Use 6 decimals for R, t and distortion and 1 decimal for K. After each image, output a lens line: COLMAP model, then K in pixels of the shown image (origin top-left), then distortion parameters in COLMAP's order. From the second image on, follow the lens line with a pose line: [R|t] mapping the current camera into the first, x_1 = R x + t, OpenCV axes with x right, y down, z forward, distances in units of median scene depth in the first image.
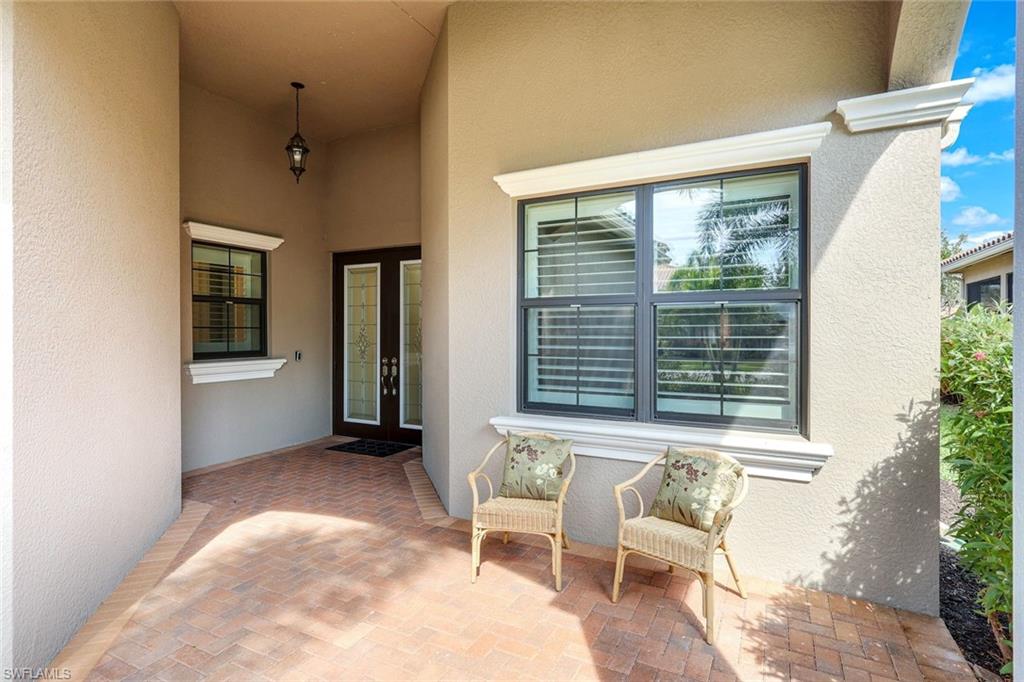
lens RADIAL K [[491.5, 0, 511.5], [0, 491.5, 337.7], [0, 0, 1]] dist [-0.000774, -0.000238]
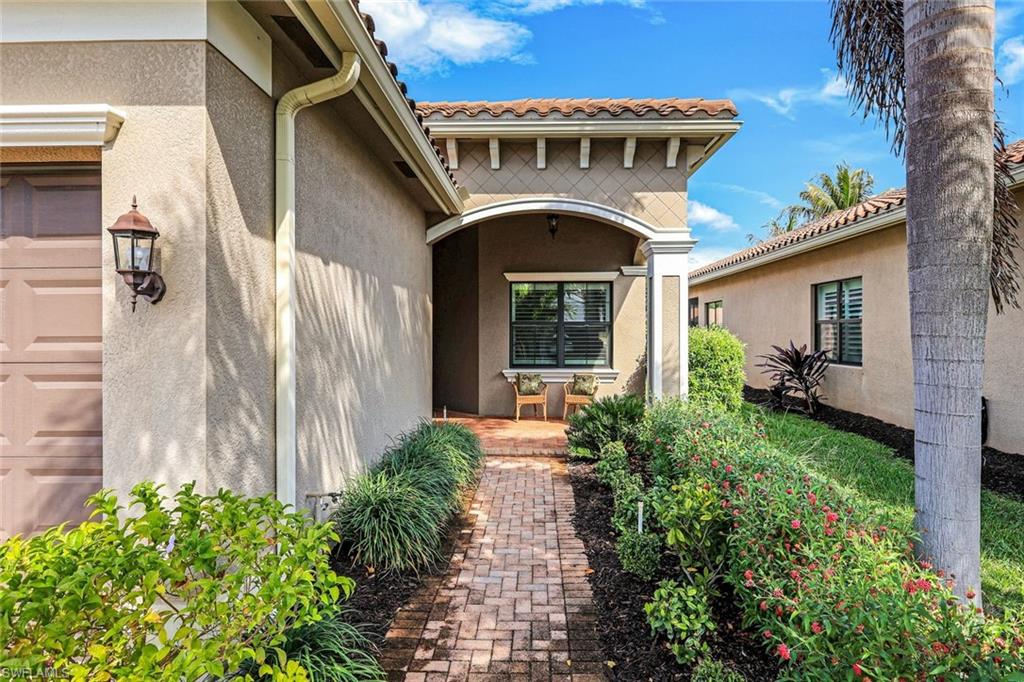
lens RADIAL K [[491.5, 0, 514.5], [0, 491.5, 339.0], [0, 0, 1]] dist [-0.000774, -0.000238]
pose [[0.913195, -0.006167, 0.407475, -1.201607], [0.005588, 0.999981, 0.002612, -0.000708], [-0.407484, -0.000108, 0.913213, -1.551182]]
